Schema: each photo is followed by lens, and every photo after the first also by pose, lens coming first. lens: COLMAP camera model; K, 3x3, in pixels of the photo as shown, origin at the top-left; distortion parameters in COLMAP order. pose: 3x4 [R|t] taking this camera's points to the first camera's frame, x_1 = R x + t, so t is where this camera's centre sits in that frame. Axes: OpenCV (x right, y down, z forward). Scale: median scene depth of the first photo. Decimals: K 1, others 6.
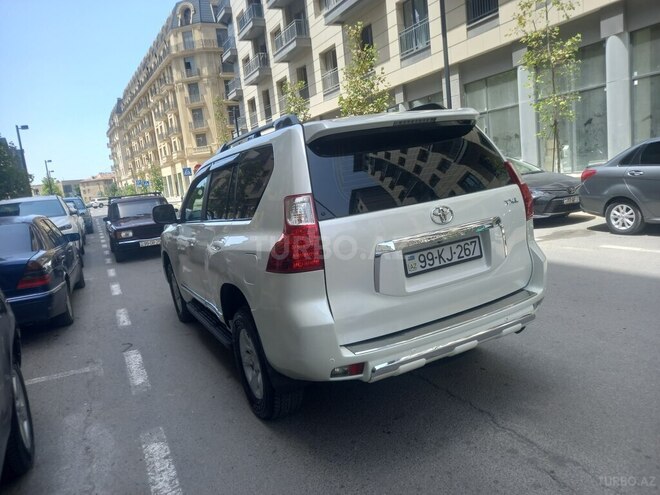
lens RADIAL K [[487.7, 0, 333.2], [0, 487.7, 246.5], [0, 0, 1]] dist [0.049861, -0.041290]
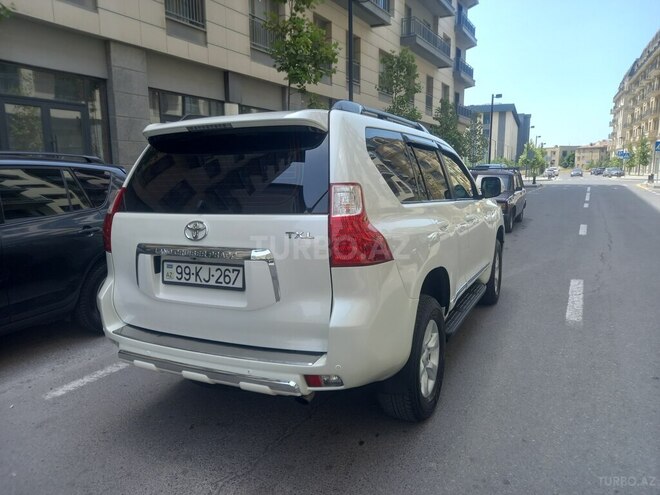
lens RADIAL K [[487.7, 0, 333.2], [0, 487.7, 246.5], [0, 0, 1]] dist [0.049861, -0.041290]
pose [[0.587433, 0.232584, -0.775130, 0.154941], [-0.180065, 0.971365, 0.155003, -0.031798], [0.788986, 0.048520, 0.612493, 0.089997]]
